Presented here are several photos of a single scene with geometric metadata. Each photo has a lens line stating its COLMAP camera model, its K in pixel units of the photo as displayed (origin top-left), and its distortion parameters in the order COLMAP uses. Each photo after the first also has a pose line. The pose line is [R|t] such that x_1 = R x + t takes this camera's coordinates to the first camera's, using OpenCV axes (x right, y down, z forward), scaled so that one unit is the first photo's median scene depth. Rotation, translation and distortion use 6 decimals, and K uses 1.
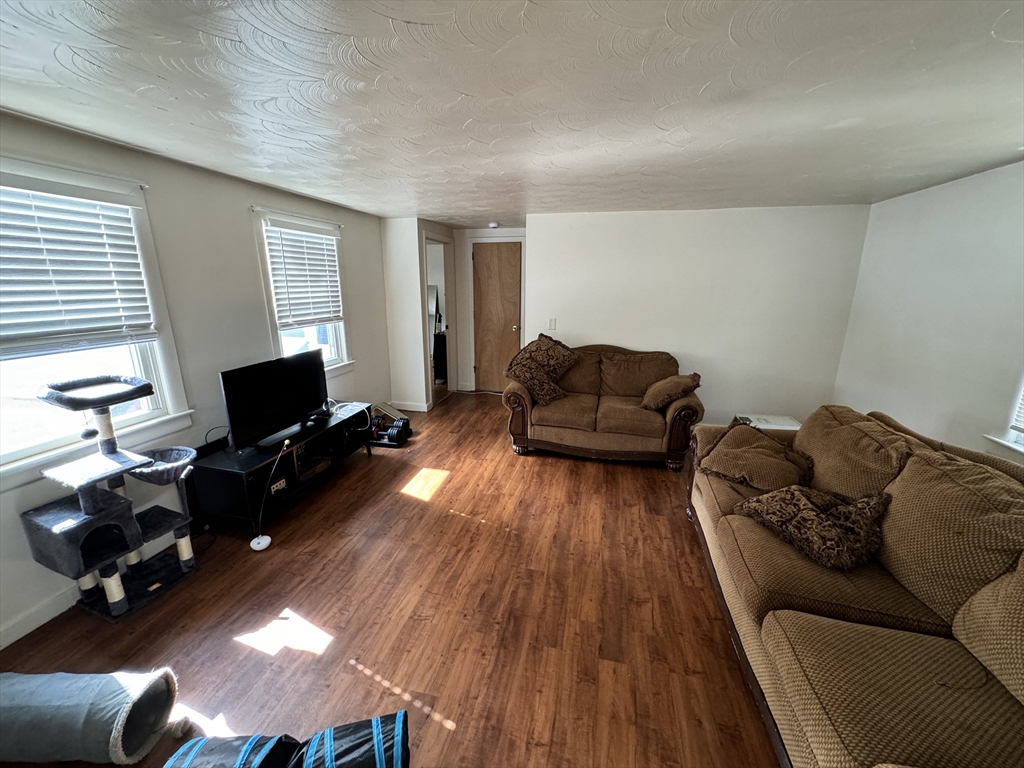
lens RADIAL K [[407.5, 0, 510.4], [0, 407.5, 384.4], [0, 0, 1]] dist [-0.001573, -0.000198]
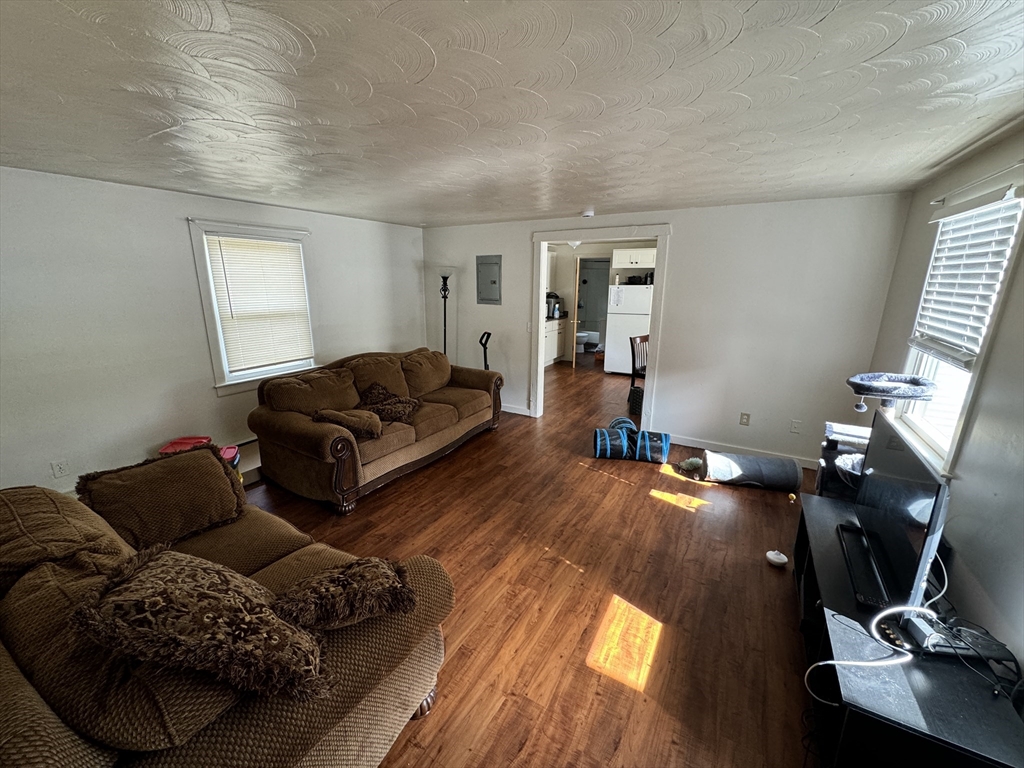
lens RADIAL K [[407.5, 0, 512.8], [0, 407.5, 382.3], [0, 0, 1]] dist [-0.001573, -0.000198]
pose [[-0.956957, -0.084525, 0.277647, -0.205141], [0.060175, 0.878077, 0.474720, -0.412237], [-0.283921, 0.470995, -0.835196, 1.525187]]
